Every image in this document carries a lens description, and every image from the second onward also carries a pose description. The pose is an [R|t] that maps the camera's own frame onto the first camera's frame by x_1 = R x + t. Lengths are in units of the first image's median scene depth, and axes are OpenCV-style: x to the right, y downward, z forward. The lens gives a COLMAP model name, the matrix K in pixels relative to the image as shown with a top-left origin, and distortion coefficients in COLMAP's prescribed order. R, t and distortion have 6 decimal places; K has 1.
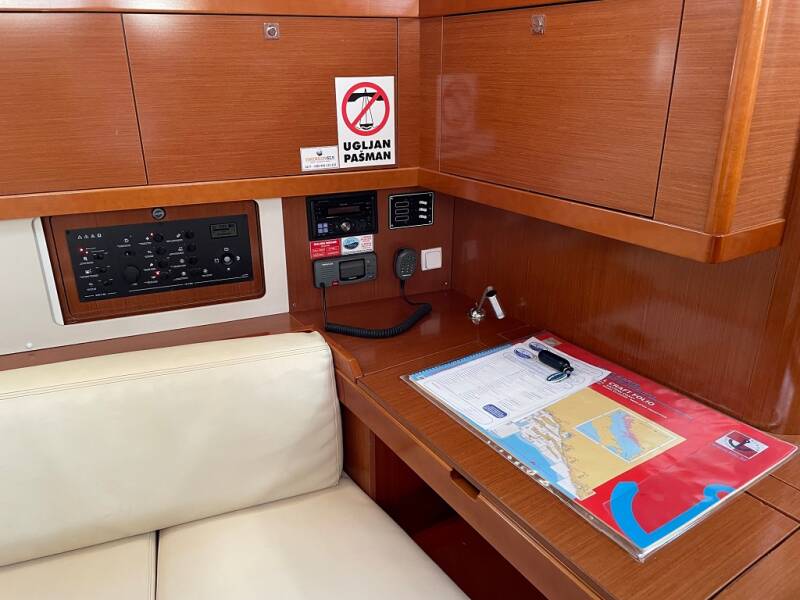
lens RADIAL K [[594.0, 0, 399.6], [0, 594.0, 296.1], [0, 0, 1]] dist [0.038857, -0.000114]
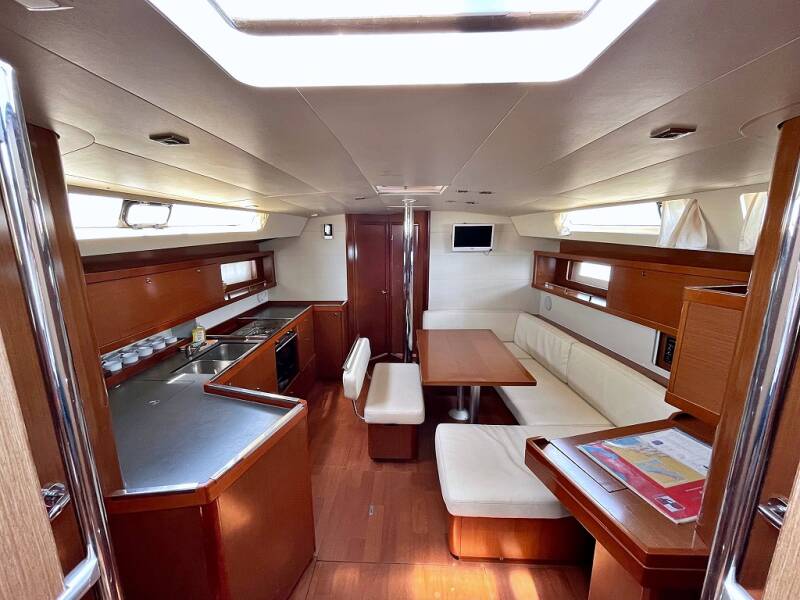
lens RADIAL K [[326.4, 0, 395.7], [0, 326.4, 300.3], [0, 0, 1]] dist [0.000094, 0.000274]
pose [[-0.328481, 0.186607, -0.925893, 1.291724], [-0.342671, 0.889952, 0.300933, -0.281332], [0.880157, 0.416128, -0.228388, 0.102308]]
